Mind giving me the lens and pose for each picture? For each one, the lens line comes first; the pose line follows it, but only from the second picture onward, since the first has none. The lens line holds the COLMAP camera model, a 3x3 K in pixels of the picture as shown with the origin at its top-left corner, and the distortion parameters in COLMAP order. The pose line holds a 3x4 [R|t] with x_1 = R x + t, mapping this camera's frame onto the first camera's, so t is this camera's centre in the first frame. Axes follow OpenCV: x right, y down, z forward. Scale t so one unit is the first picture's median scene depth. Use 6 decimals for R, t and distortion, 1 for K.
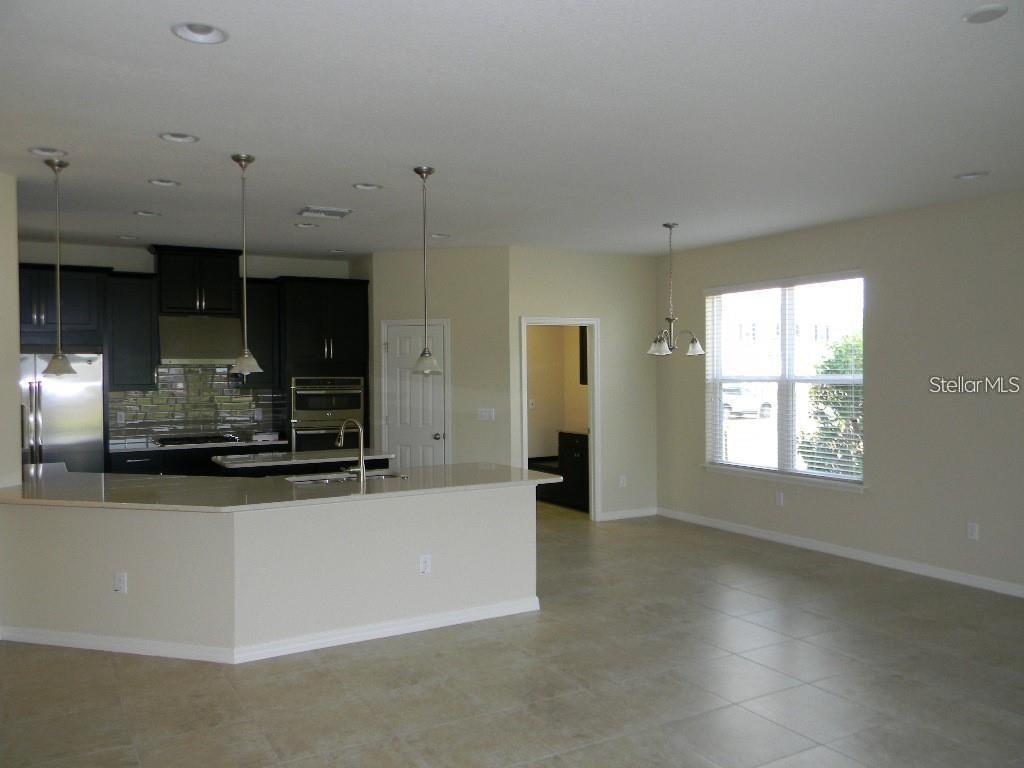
lens RADIAL K [[835.9, 0, 512.7], [0, 835.9, 371.1], [0, 0, 1]] dist [-0.000181, -0.000275]
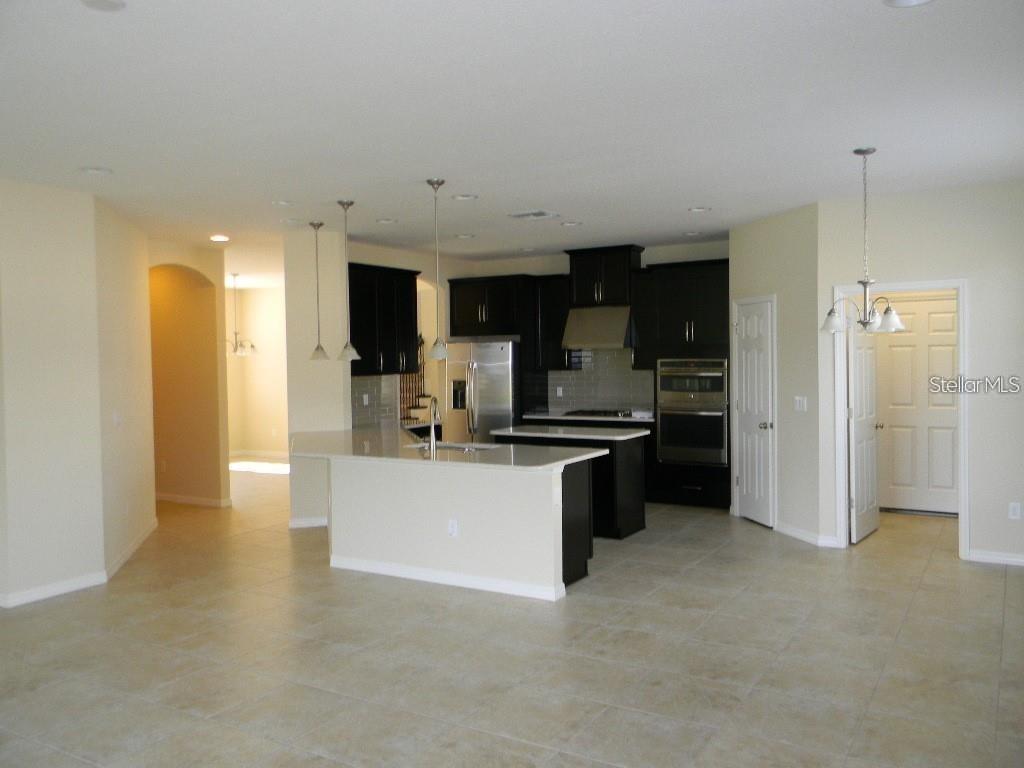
lens RADIAL K [[833.2, 0, 512.0], [0, 833.2, 384.0], [0, 0, 1]] dist [-0.005461, -0.003314]
pose [[0.481688, 0.029056, -0.875861, 0.577150], [0.010718, 0.999180, 0.039041, -0.005036], [0.876277, -0.028193, 0.480981, 0.332772]]
